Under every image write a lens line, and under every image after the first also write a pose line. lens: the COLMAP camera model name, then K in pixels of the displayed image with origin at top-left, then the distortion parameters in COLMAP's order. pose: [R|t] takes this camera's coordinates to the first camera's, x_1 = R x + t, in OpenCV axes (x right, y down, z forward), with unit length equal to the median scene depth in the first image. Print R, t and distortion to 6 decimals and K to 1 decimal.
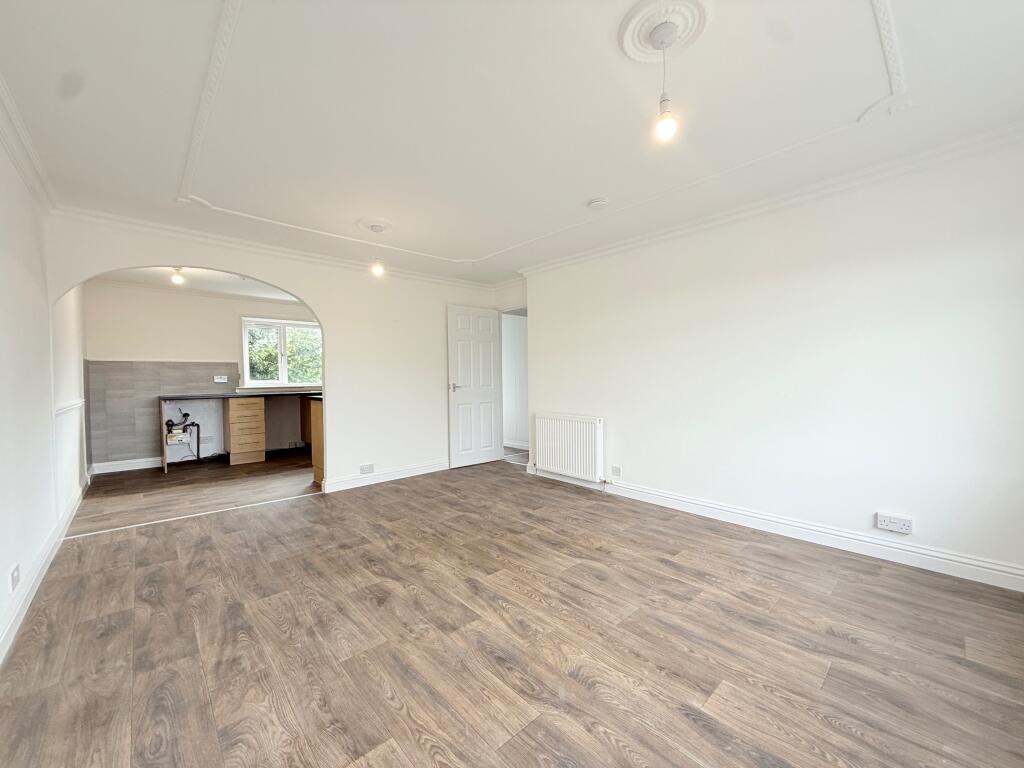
lens RADIAL K [[405.3, 0, 512.8], [0, 405.3, 387.4], [0, 0, 1]] dist [-0.000183, 0.000452]
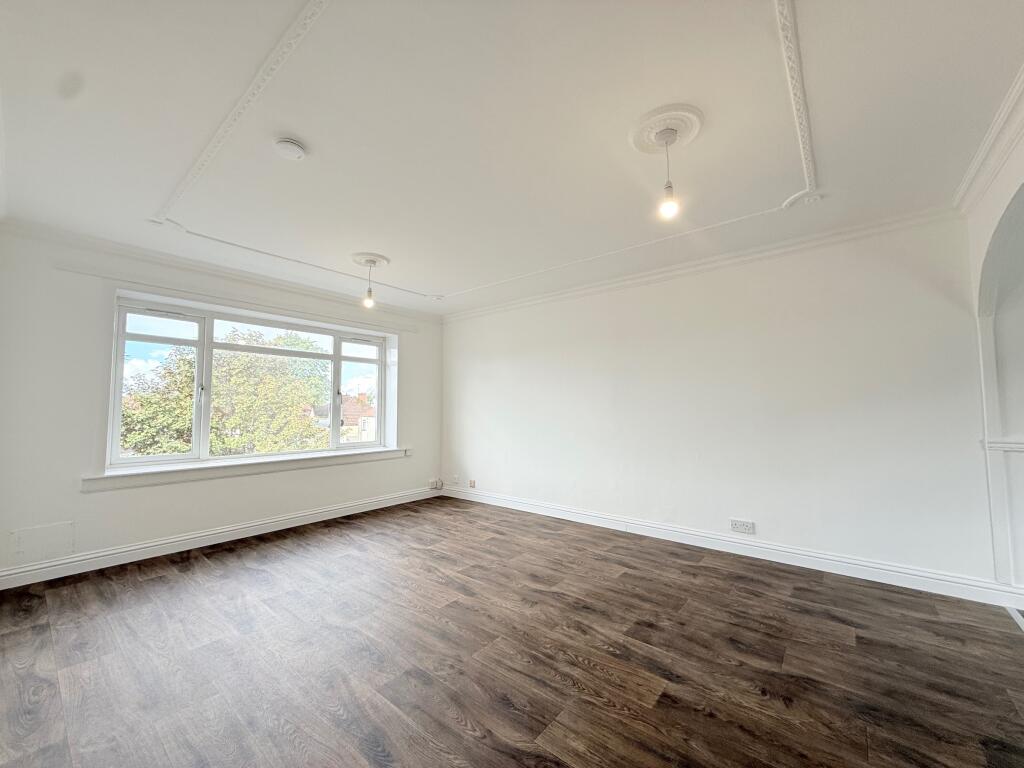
lens RADIAL K [[405.3, 0, 507.9], [0, 405.3, 384.3], [0, 0, 1]] dist [-0.000183, 0.000452]
pose [[-0.991396, 0.007536, -0.130677, -0.052596], [0.012280, 0.999293, -0.035538, -0.041766], [0.130317, -0.036836, -0.990788, 1.751836]]
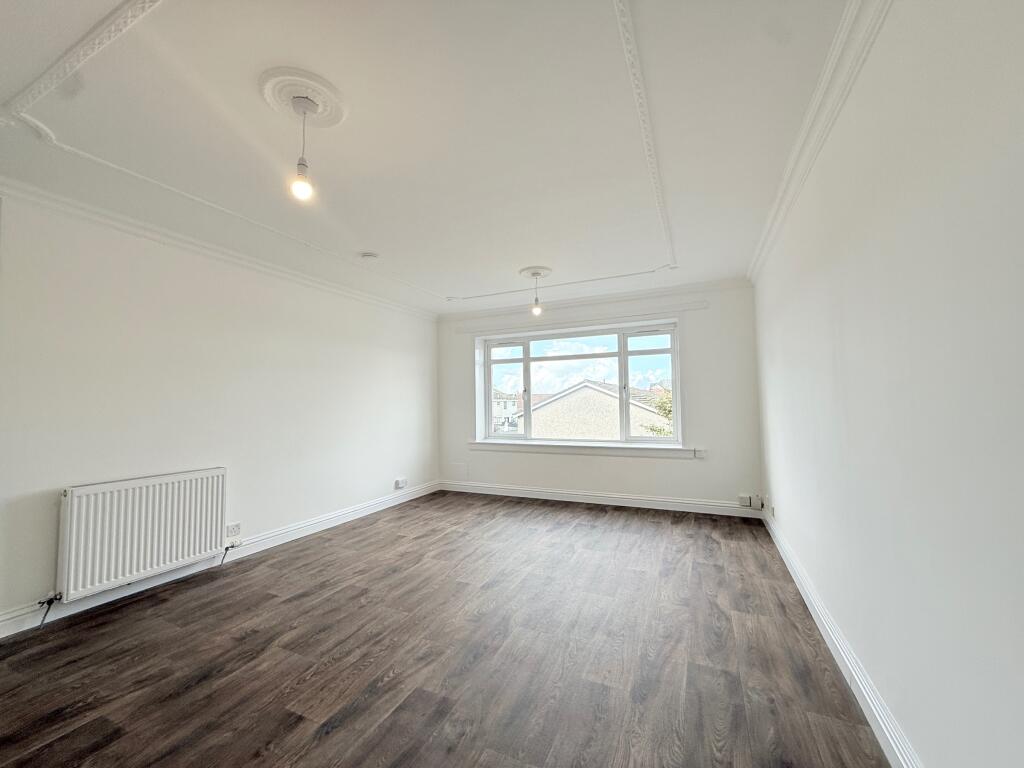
lens RADIAL K [[405.3, 0, 508.3], [0, 405.3, 379.1], [0, 0, 1]] dist [-0.000183, 0.000452]
pose [[-0.376142, 0.072627, 0.923711, -1.003329], [0.044552, 0.997188, -0.060263, -0.026244], [-0.925490, 0.018485, -0.378320, 1.120820]]
